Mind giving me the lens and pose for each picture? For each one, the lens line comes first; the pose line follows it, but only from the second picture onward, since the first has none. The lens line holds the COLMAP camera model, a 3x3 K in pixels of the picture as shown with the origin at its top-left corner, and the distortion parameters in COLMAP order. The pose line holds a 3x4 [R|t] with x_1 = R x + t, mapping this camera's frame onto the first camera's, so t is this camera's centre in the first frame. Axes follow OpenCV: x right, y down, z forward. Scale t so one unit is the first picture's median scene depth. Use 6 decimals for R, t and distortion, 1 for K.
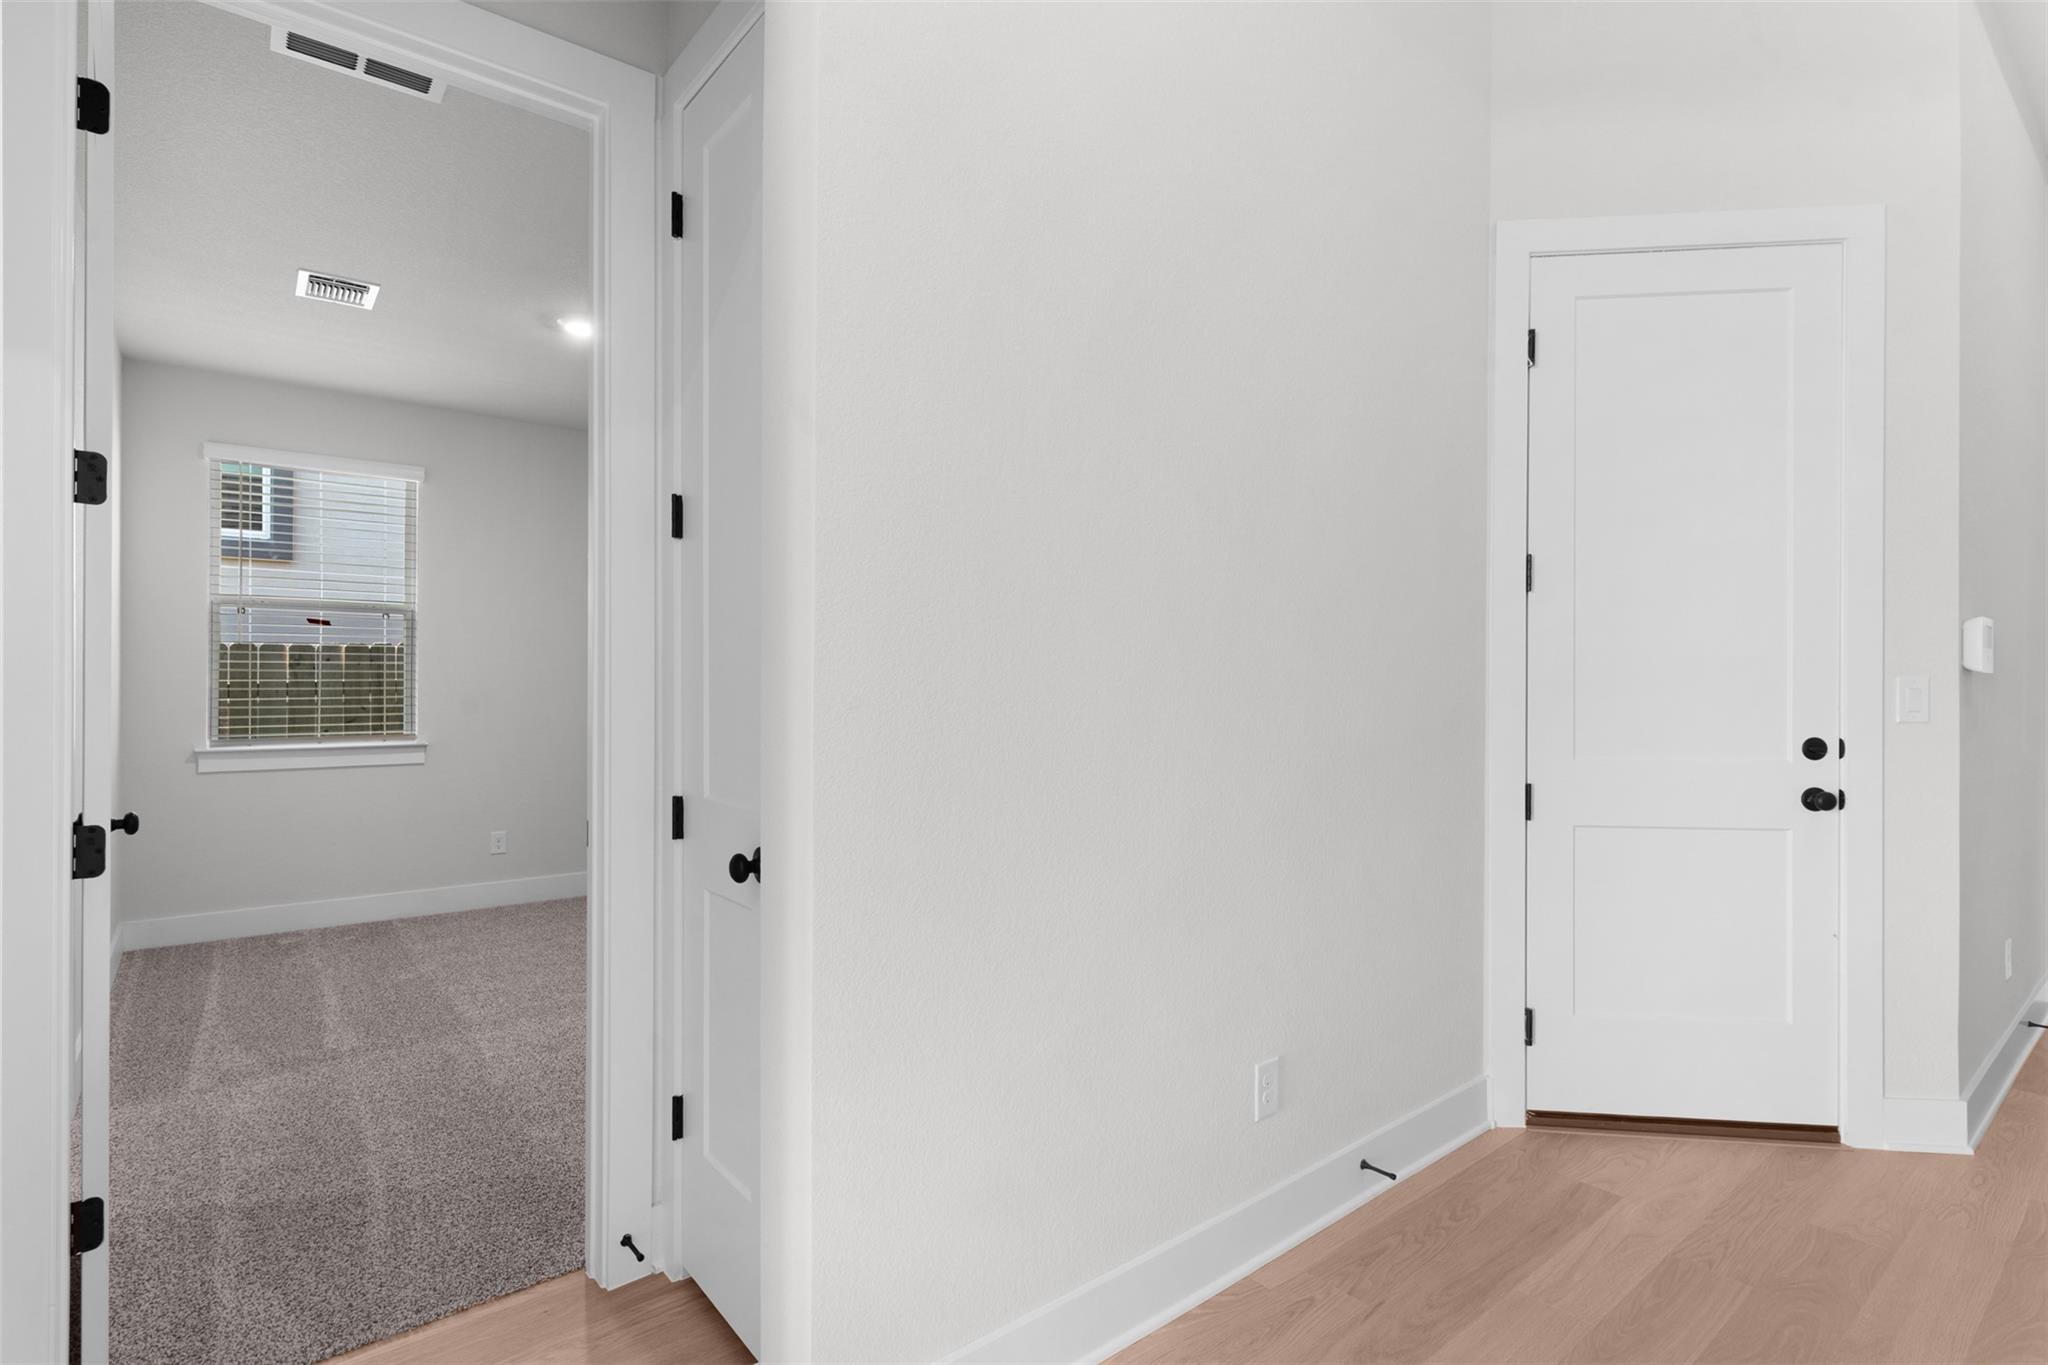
lens RADIAL K [[996.3, 0, 1016.2], [0, 996.3, 670.9], [0, 0, 1]] dist [0.010872, 0.000106]
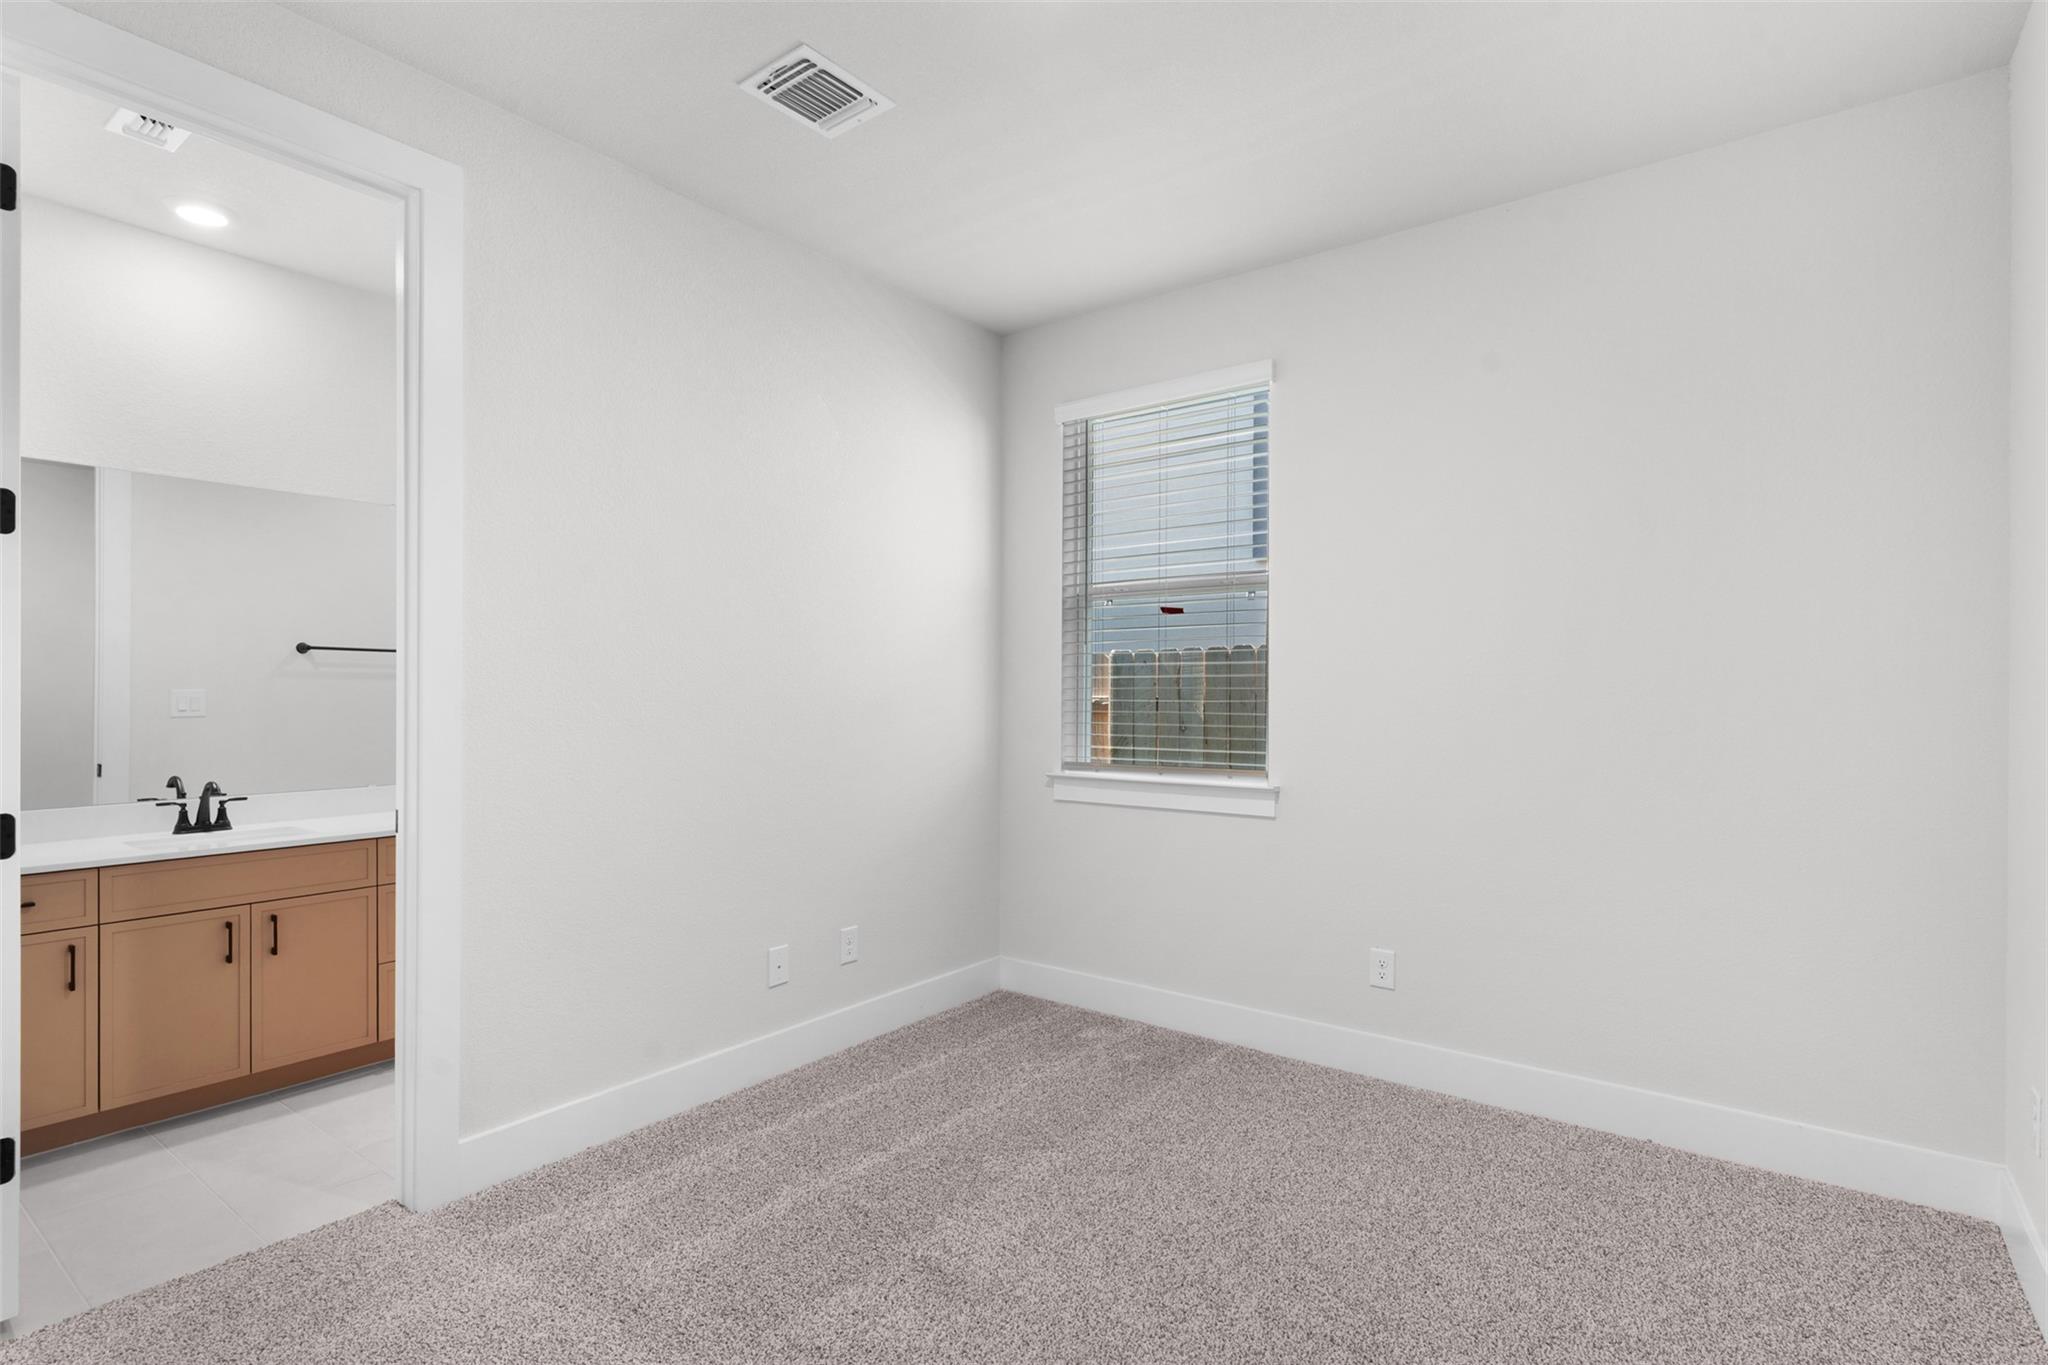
lens RADIAL K [[996.3, 0, 1030.1], [0, 996.3, 696.1], [0, 0, 1]] dist [0.010872, 0.000106]
pose [[0.258843, -0.012591, -0.965837, -0.013650], [0.005468, 0.999918, -0.011570, 0.021746], [0.965904, -0.002287, 0.258891, 0.698221]]
